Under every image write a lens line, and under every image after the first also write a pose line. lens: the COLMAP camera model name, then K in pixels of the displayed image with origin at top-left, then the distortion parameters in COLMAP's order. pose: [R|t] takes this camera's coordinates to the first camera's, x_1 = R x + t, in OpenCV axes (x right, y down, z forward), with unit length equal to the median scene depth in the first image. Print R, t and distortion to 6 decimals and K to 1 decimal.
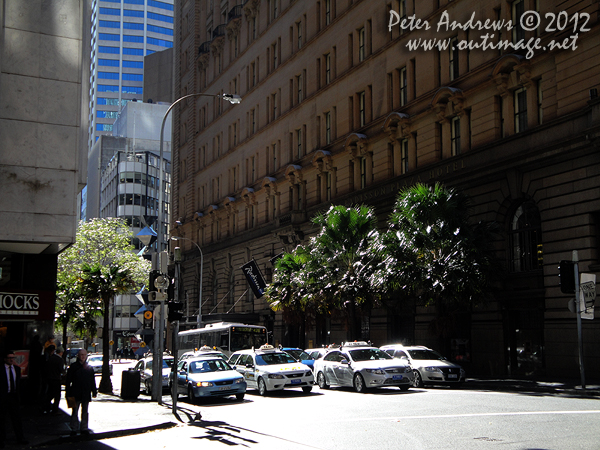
lens RADIAL K [[763.5, 0, 300.0], [0, 763.5, 225.0], [0, 0, 1]] dist [0.070321, 0.037757]
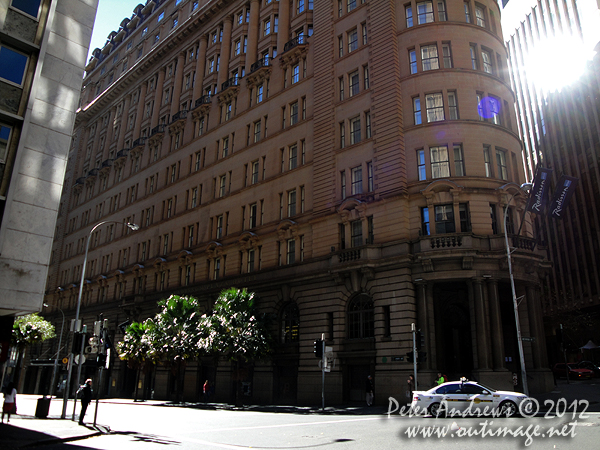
lens RADIAL K [[491.3, 0, 300.0], [0, 491.3, 225.0], [0, 0, 1]] dist [-0.172557, 0.168710]
pose [[0.925783, 0.126602, 0.356226, -0.099240], [-0.065998, 0.981914, -0.177451, -0.008262], [-0.372250, 0.140771, 0.917395, -0.053437]]
